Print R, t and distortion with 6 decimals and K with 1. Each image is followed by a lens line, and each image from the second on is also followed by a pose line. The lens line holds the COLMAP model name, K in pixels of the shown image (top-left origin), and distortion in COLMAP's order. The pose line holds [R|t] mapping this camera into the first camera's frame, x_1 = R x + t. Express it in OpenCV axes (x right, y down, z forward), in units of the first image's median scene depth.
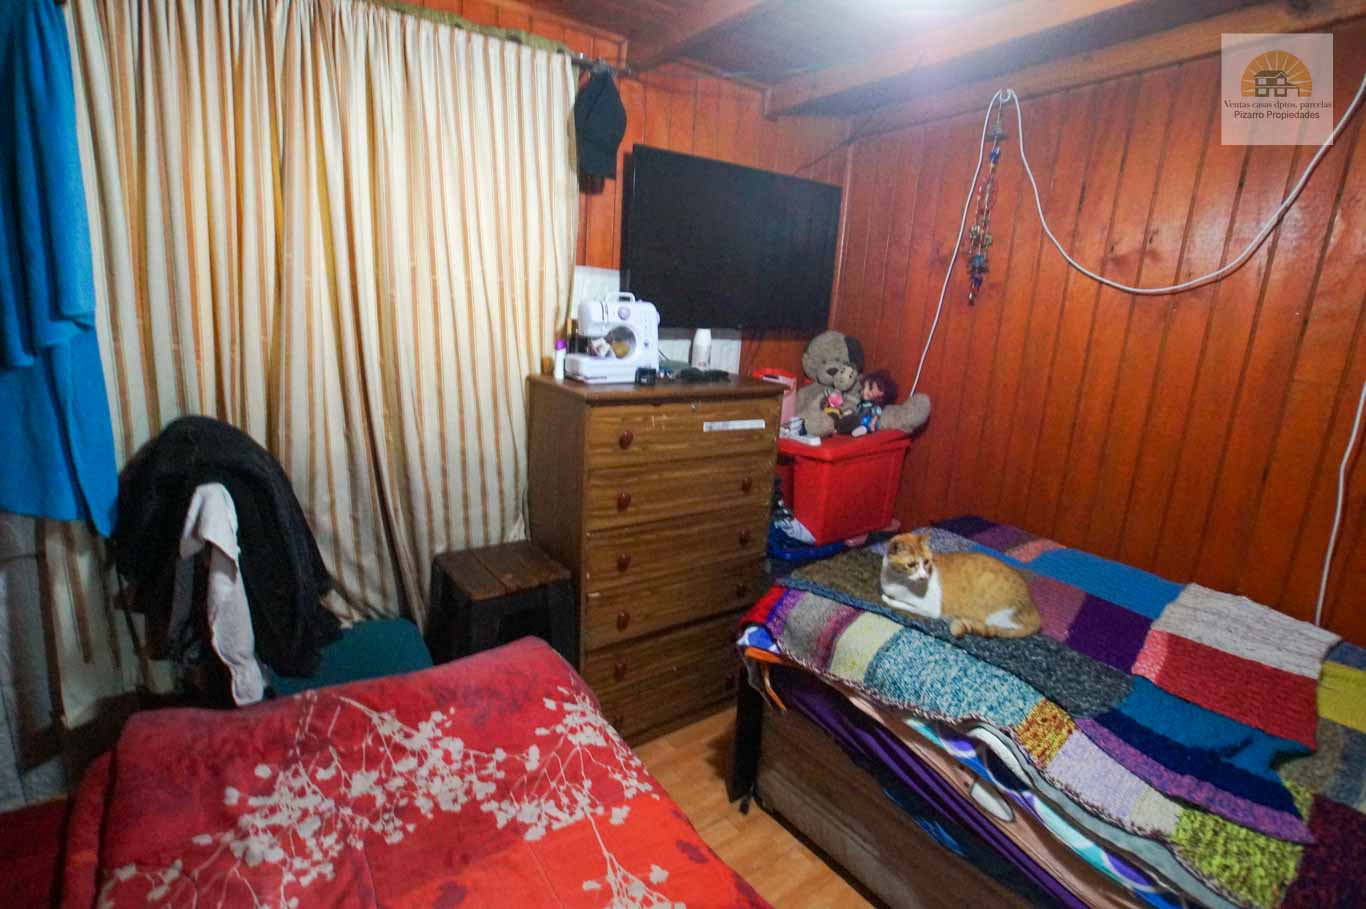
lens RADIAL K [[652.5, 0, 670.1], [0, 652.5, 454.1], [0, 0, 1]] dist [-0.056950, 0.023408]
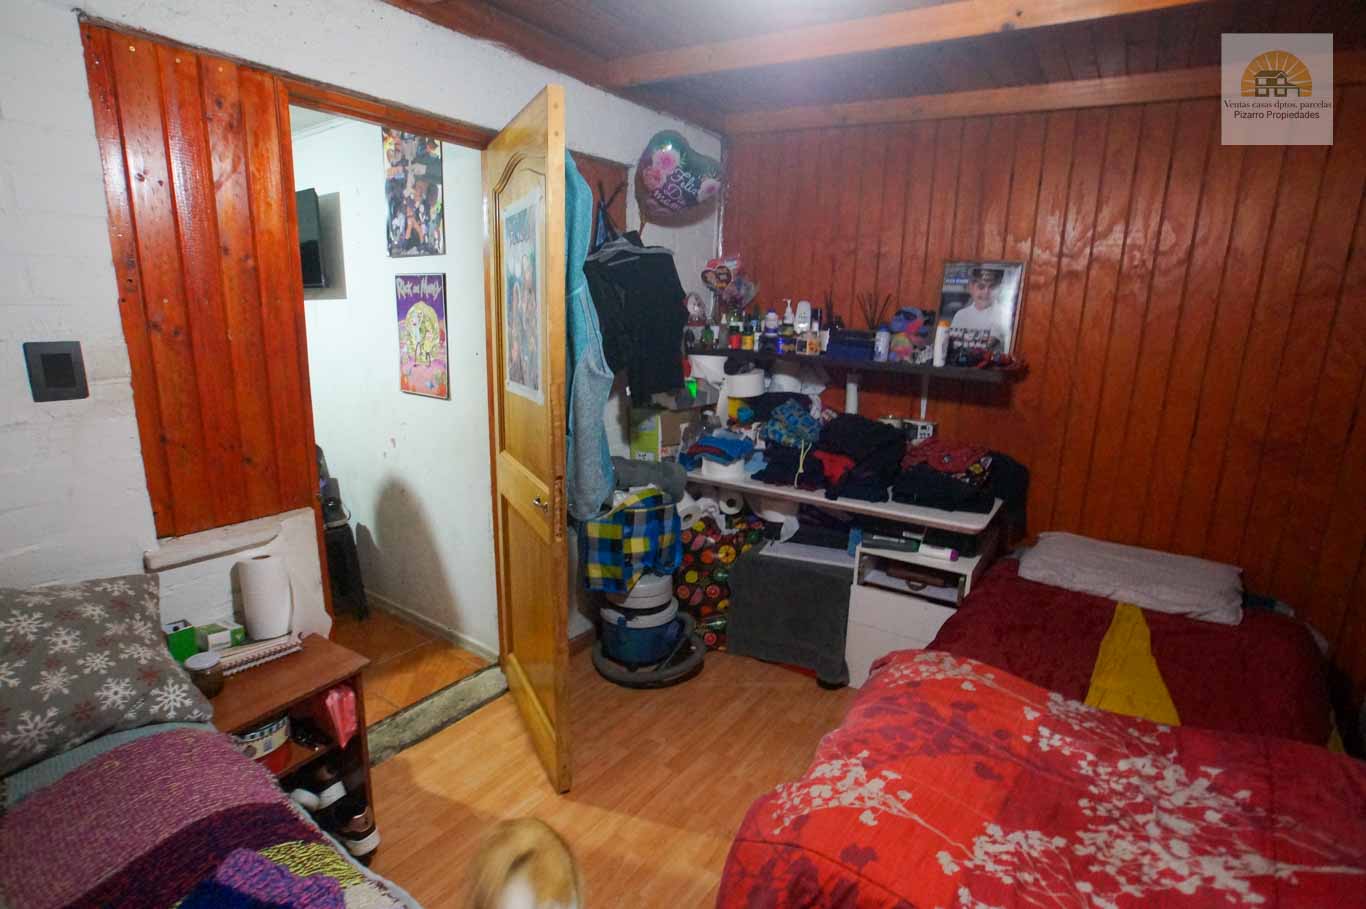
lens RADIAL K [[652.5, 0, 670.1], [0, 652.5, 454.1], [0, 0, 1]] dist [-0.056950, 0.023408]
pose [[-0.945318, 0.000886, -0.326149, 0.590680], [-0.140414, 0.901472, 0.409430, -0.297917], [0.294377, 0.432837, -0.852053, 1.365963]]
